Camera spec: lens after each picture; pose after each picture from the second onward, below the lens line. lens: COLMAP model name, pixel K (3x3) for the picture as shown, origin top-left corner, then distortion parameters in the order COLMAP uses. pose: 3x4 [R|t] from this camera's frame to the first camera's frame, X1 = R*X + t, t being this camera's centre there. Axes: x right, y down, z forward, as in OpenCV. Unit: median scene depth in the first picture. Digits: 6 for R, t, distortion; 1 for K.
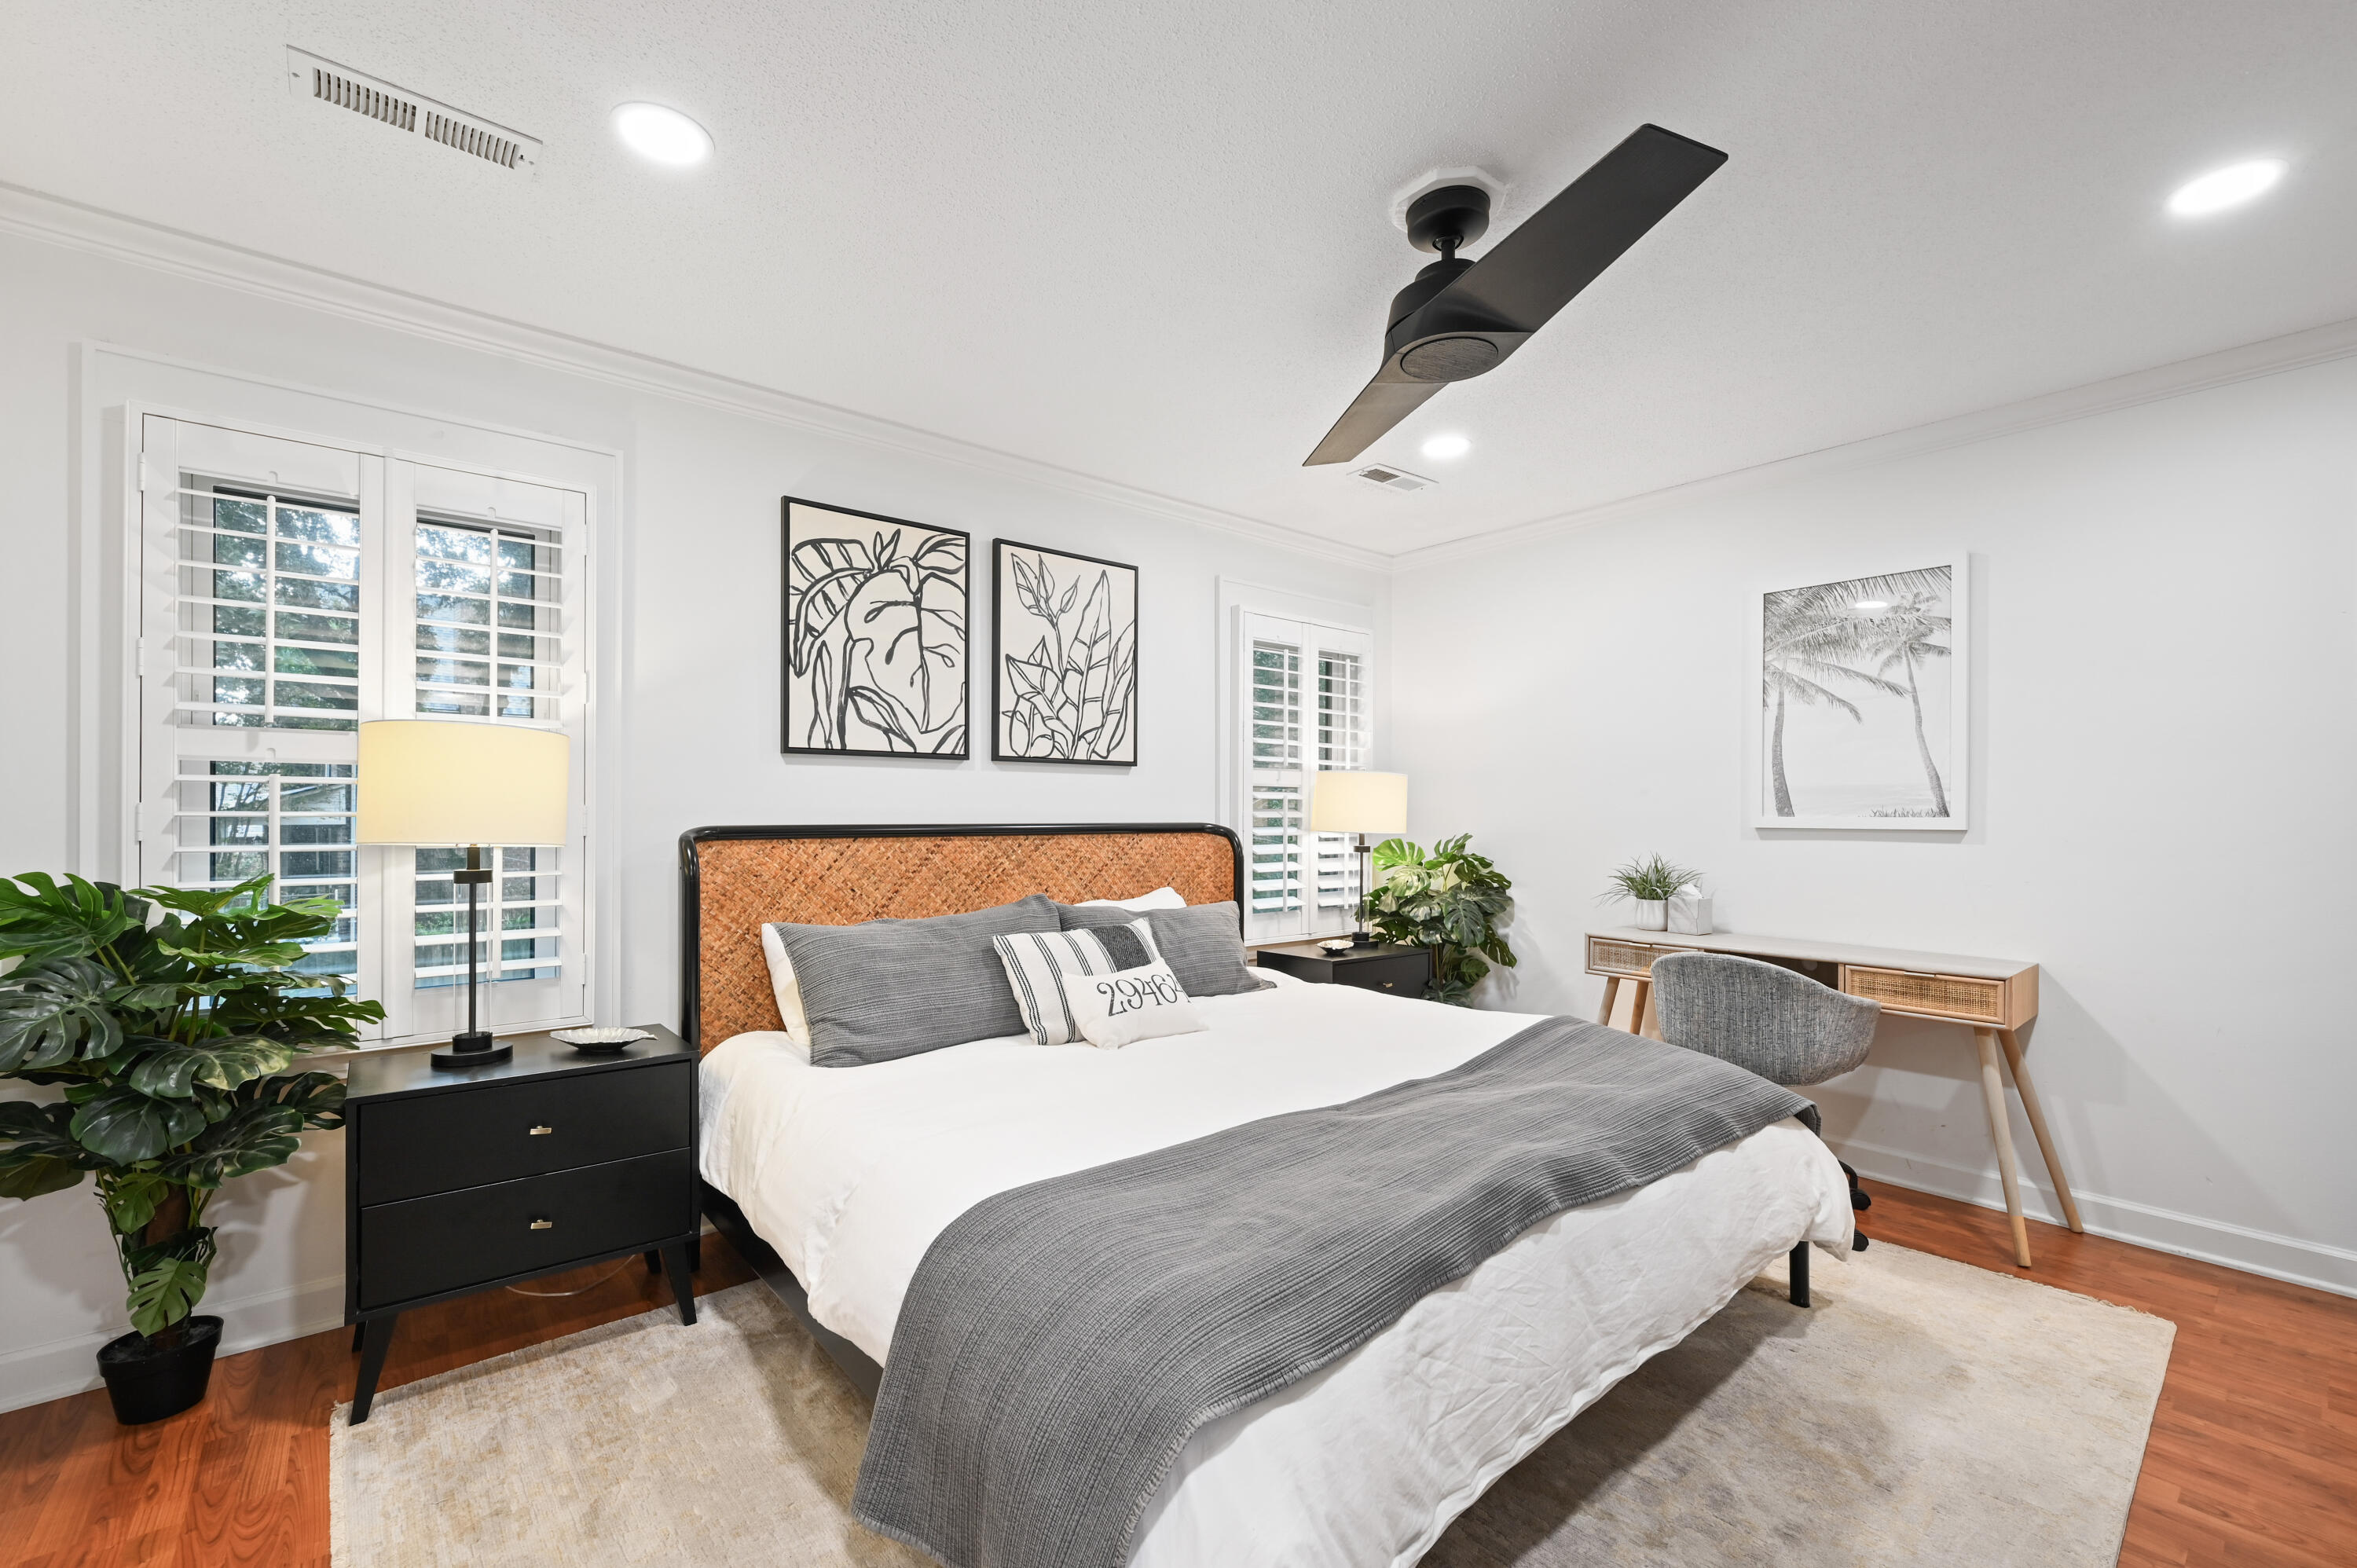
lens RADIAL K [[988.9, 0, 1103.7], [0, 988.9, 815.9], [0, 0, 1]] dist [-0.000666, 0.000015]
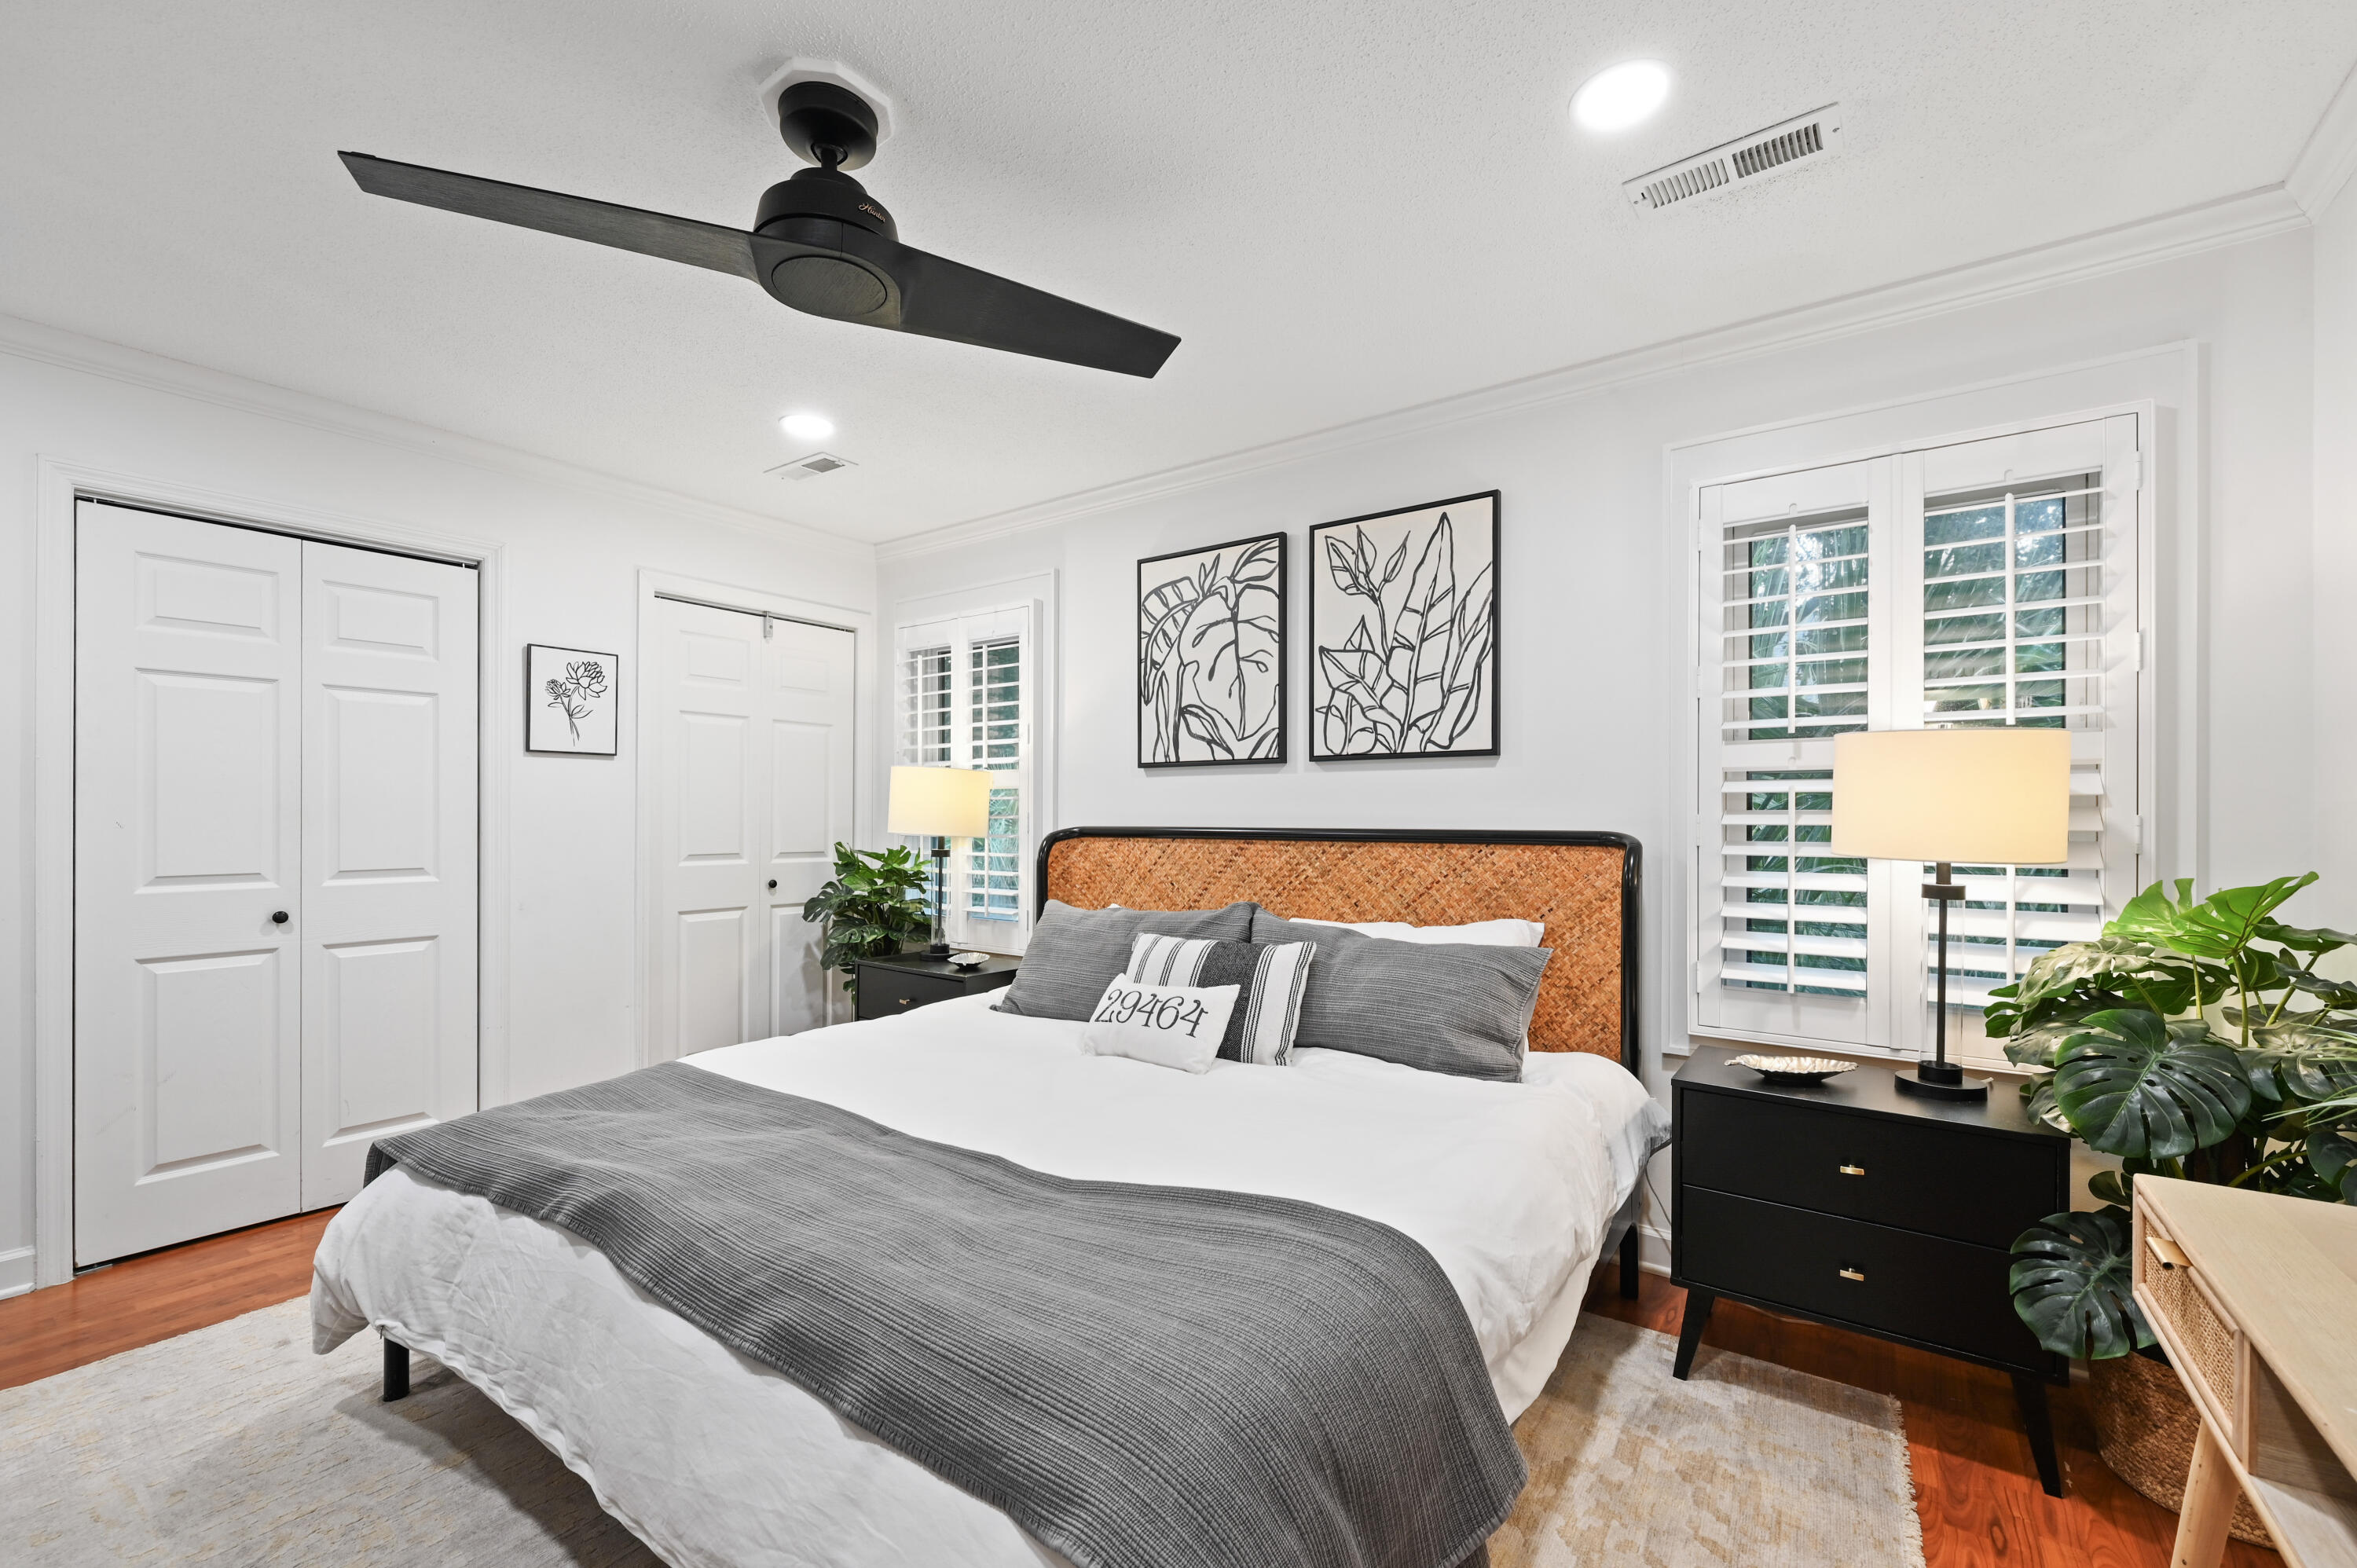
lens RADIAL K [[988.9, 0, 1103.7], [0, 988.9, 815.9], [0, 0, 1]] dist [-0.000666, 0.000015]
pose [[0.240294, -0.001370, -0.970699, 0.758409], [-0.004397, 0.999987, -0.002499, -0.000660], [0.970690, 0.004869, 0.240284, 0.580753]]
